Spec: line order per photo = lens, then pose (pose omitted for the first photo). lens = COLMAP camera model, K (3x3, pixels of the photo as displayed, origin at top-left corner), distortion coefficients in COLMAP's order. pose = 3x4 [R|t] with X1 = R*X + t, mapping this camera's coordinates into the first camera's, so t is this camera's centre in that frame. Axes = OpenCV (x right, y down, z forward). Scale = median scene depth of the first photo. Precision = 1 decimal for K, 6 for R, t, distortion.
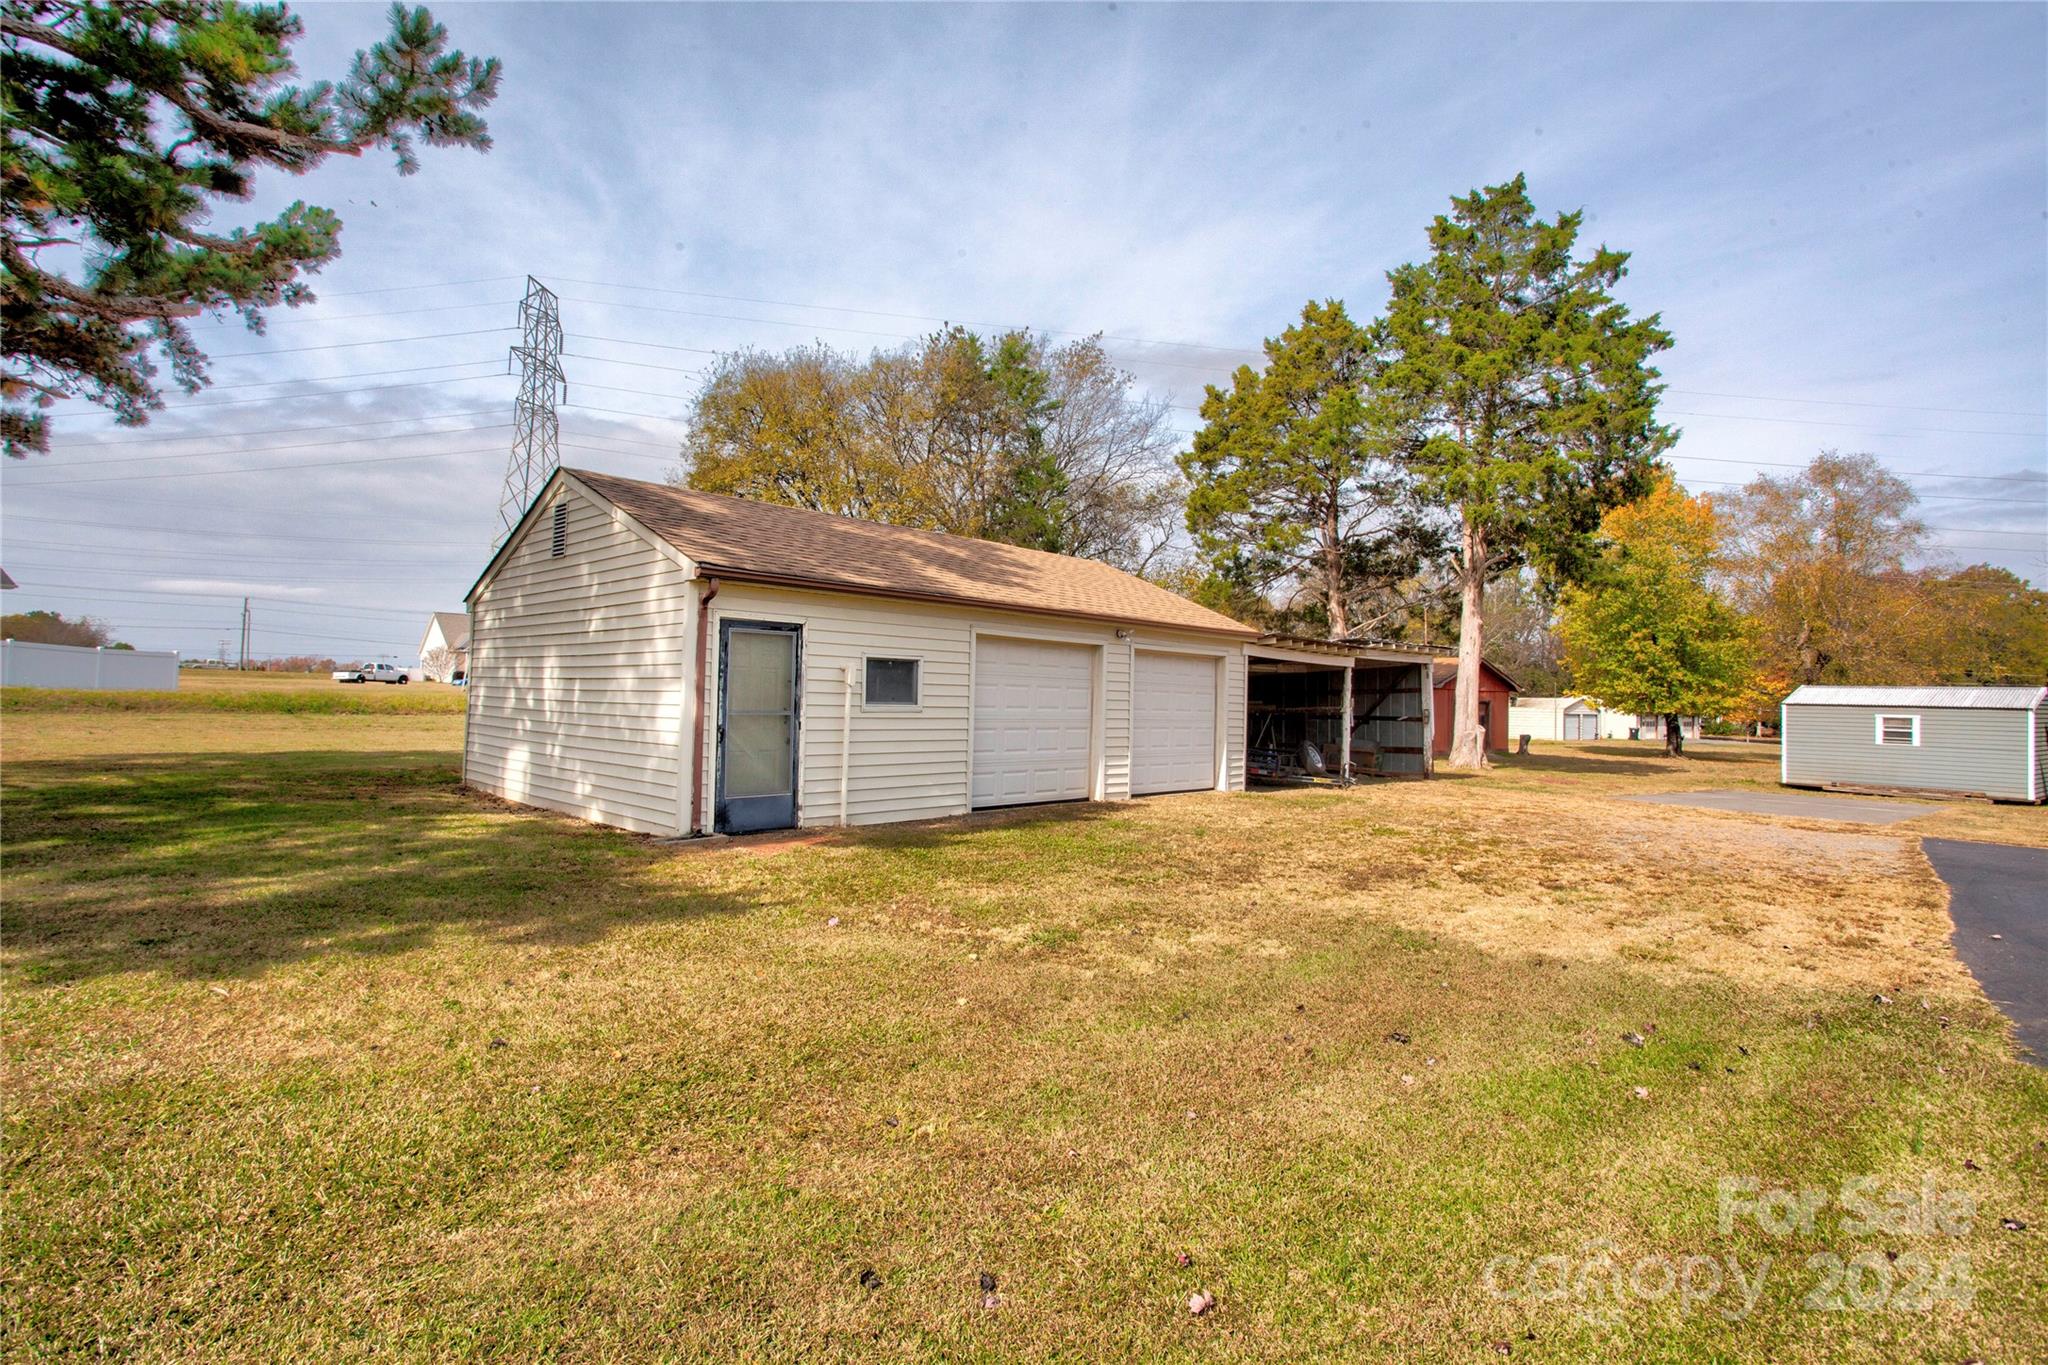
lens RADIAL K [[1000.6, 0, 995.8], [0, 1000.6, 671.8], [0, 0, 1]] dist [-0.075487, 0.029502]
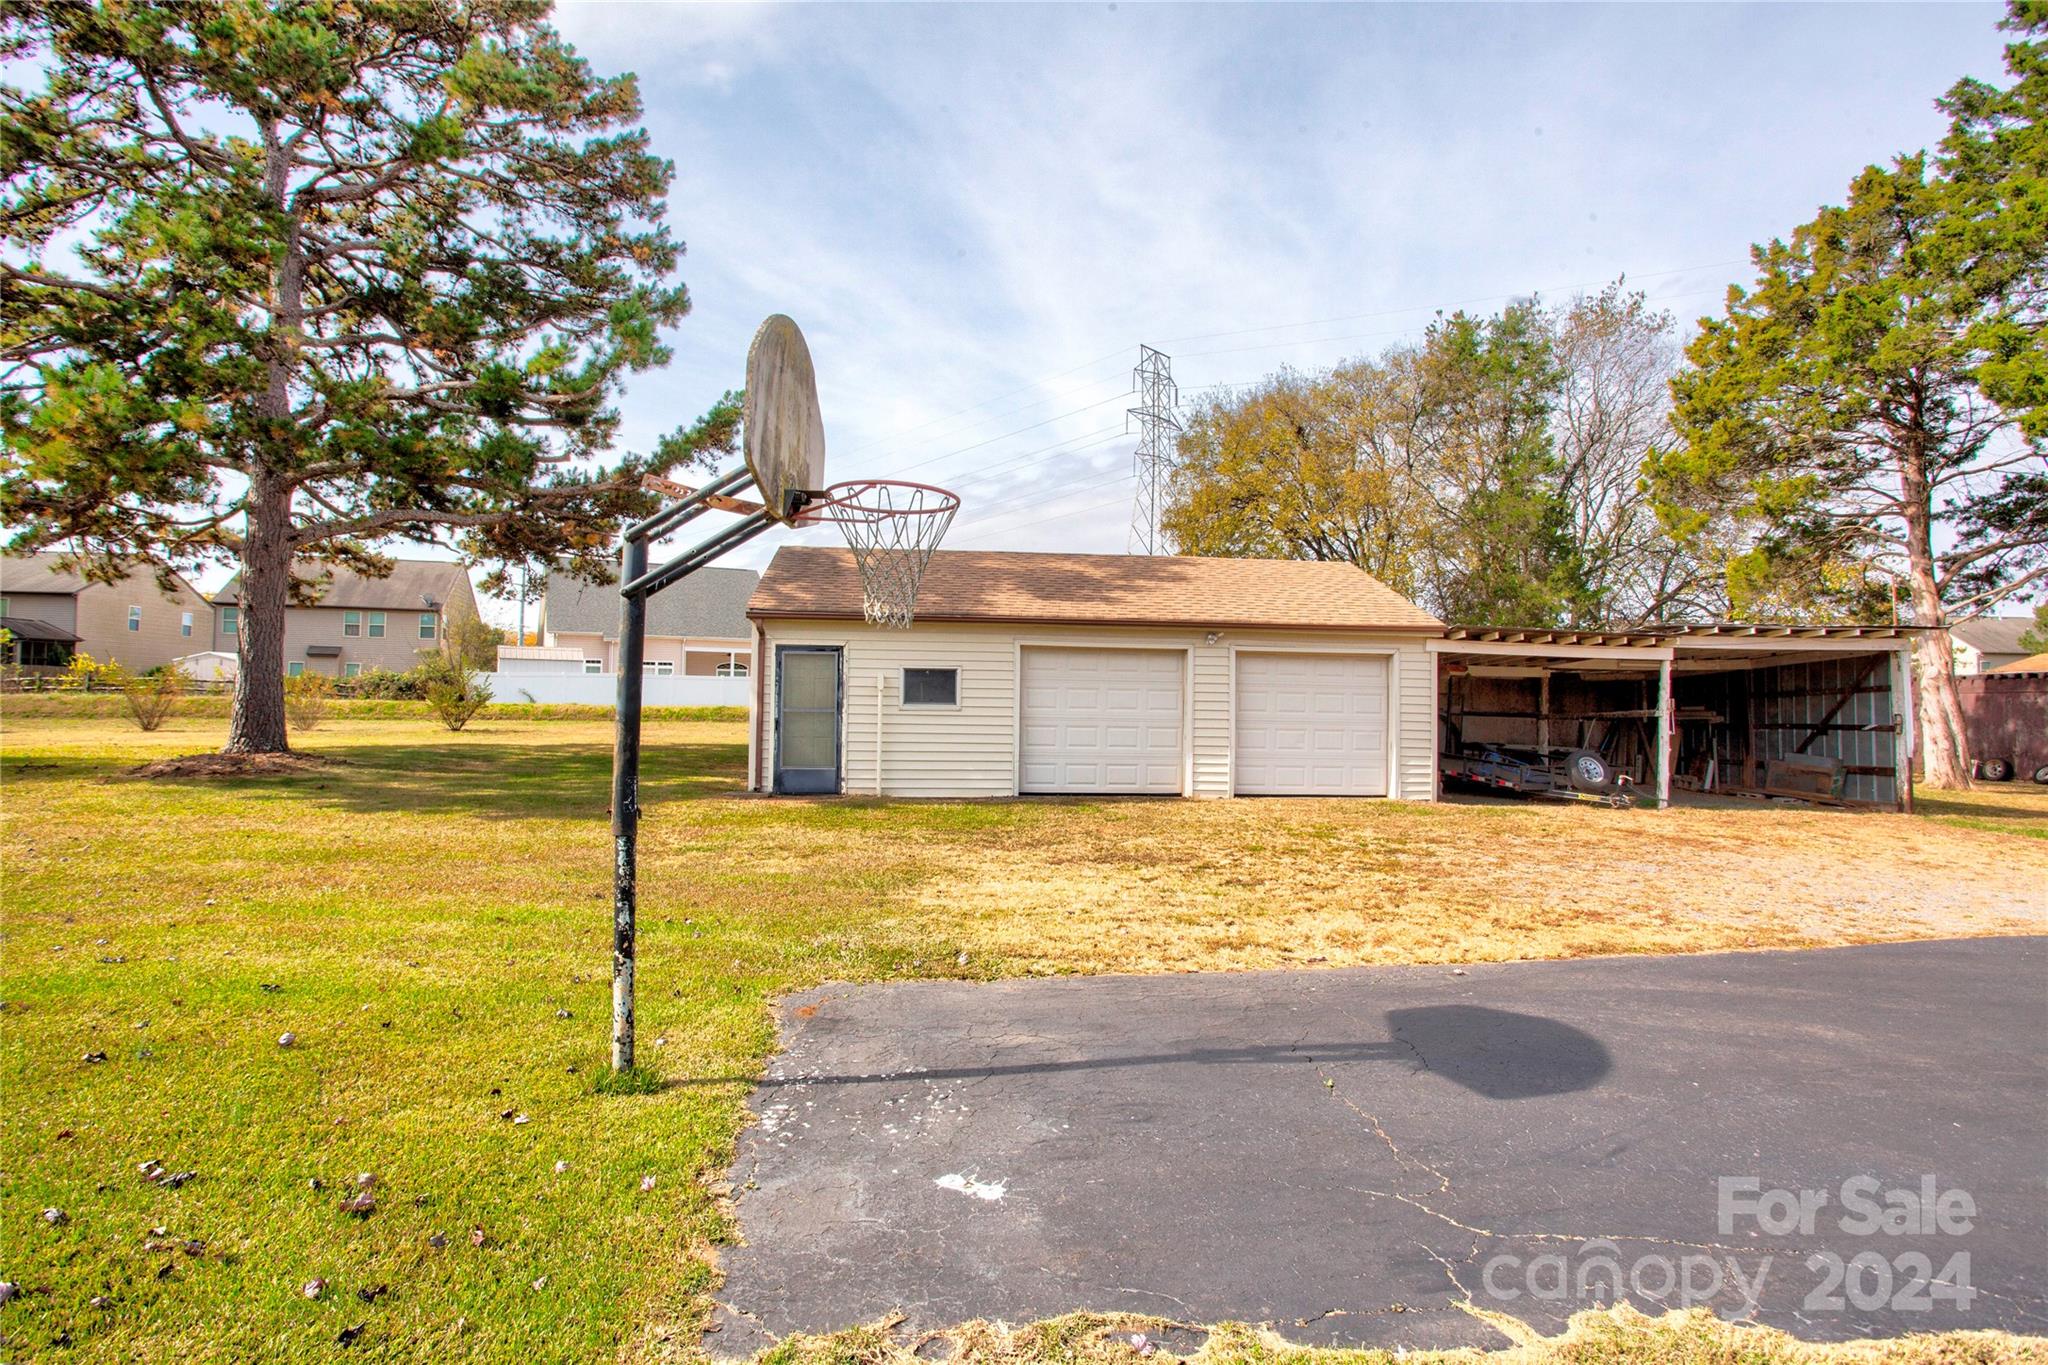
lens RADIAL K [[1000.6, 0, 995.8], [0, 1000.6, 671.8], [0, 0, 1]] dist [-0.075487, 0.029502]
pose [[0.759808, -0.033071, -0.649306, 0.636459], [0.019280, 0.999412, -0.028342, 0.022890], [0.649861, 0.009016, 0.759999, 0.065494]]
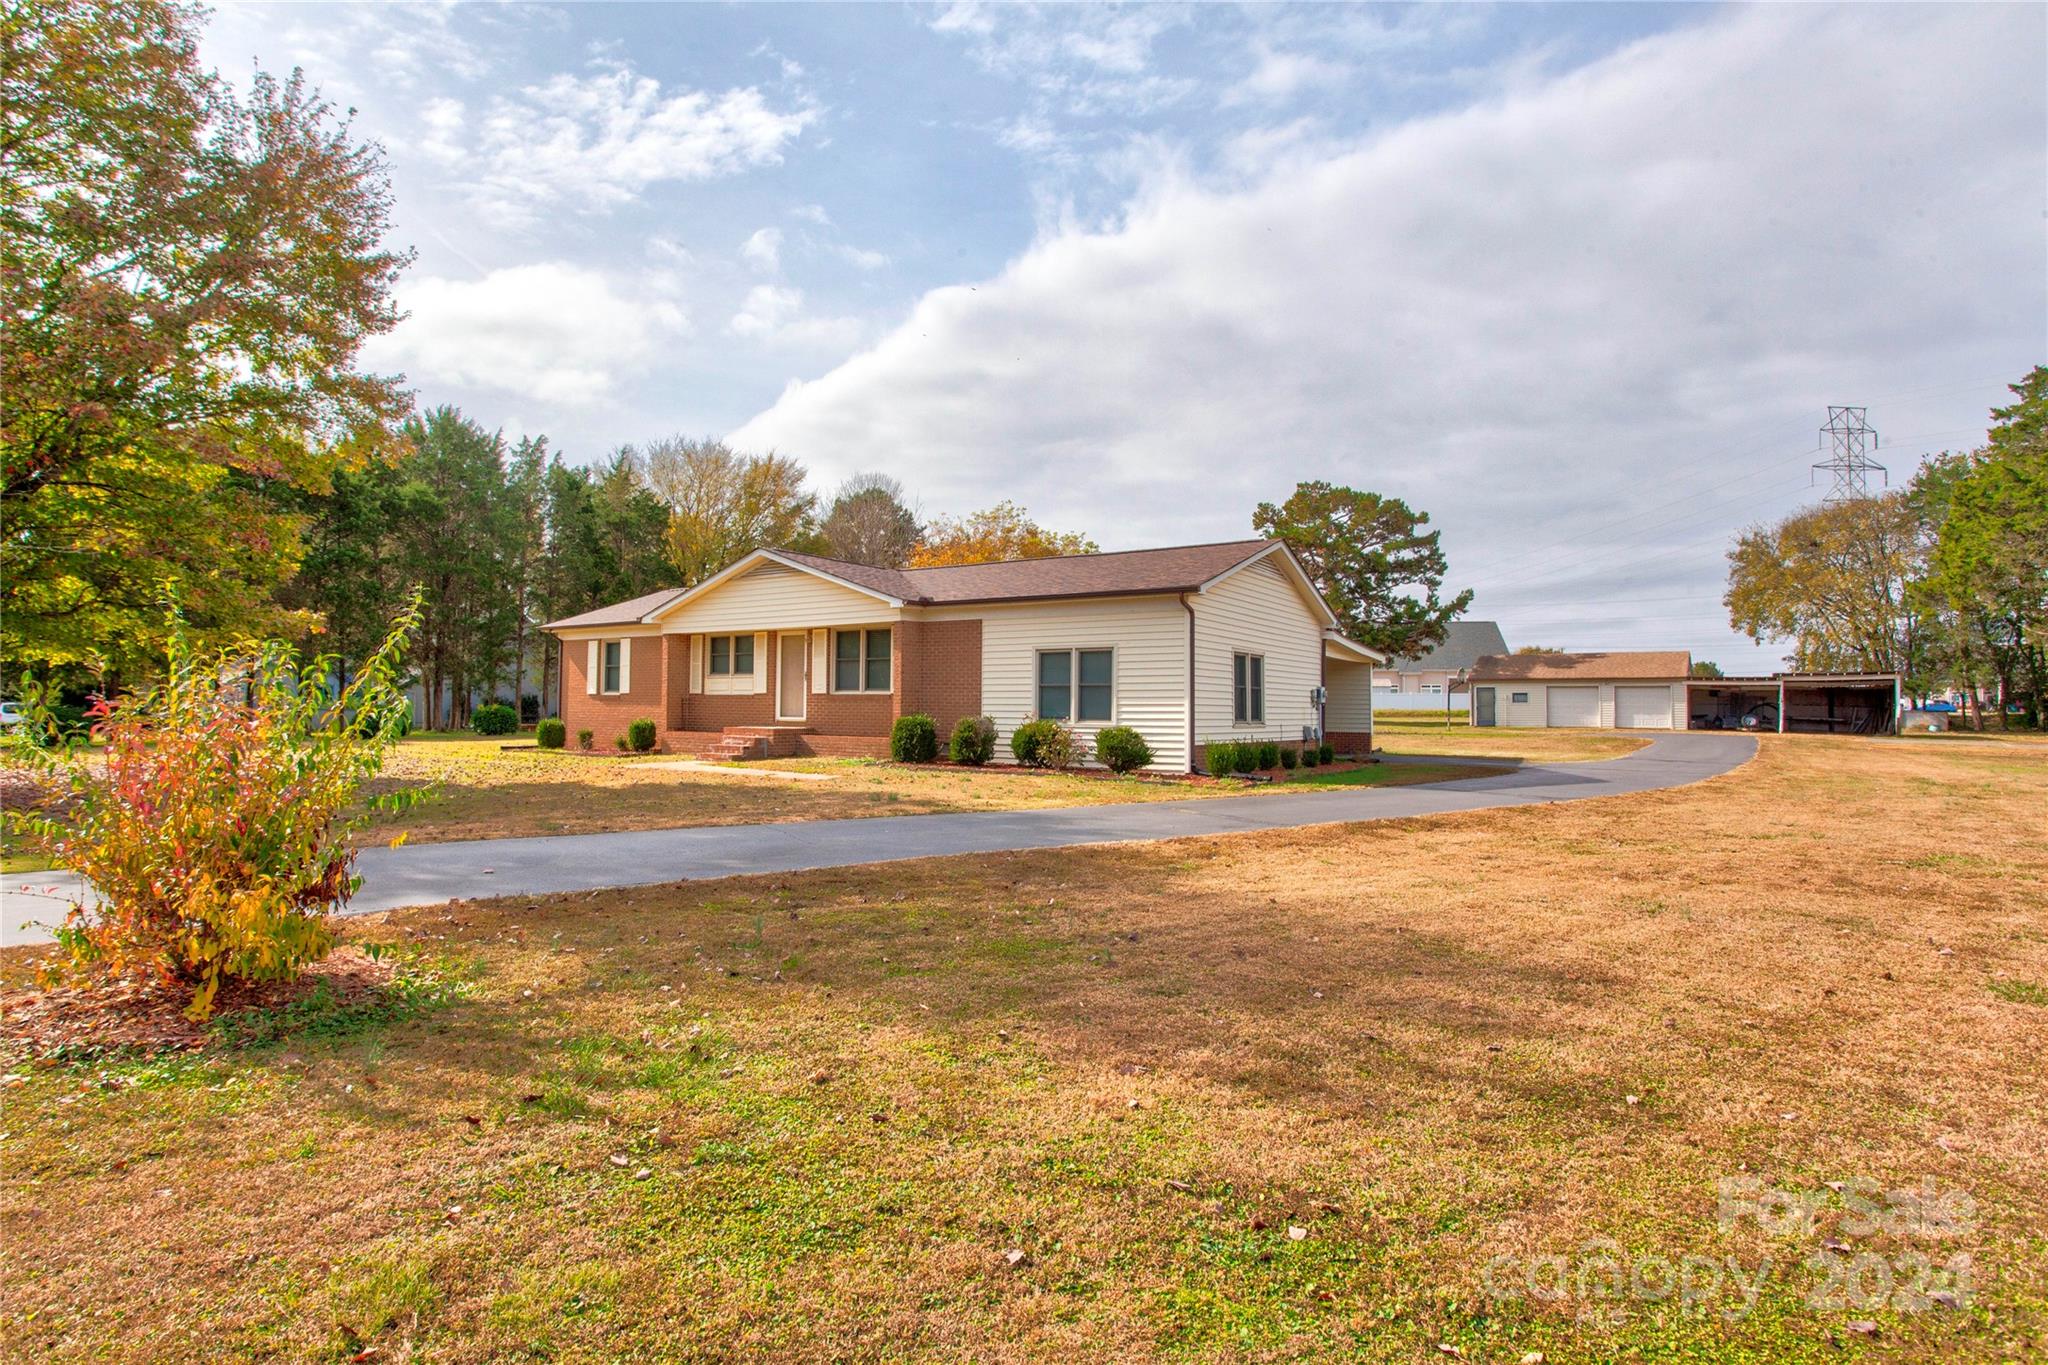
lens RADIAL K [[1087.2, 0, 1024.0], [0, 1087.2, 682.5], [0, 0, 1]] dist [-0.031647, 0.000305]
pose [[0.183242, -0.052488, -0.981666, 3.611461], [0.021467, 0.998549, -0.049384, 0.111734], [0.982833, -0.012025, 0.184103, -1.805776]]
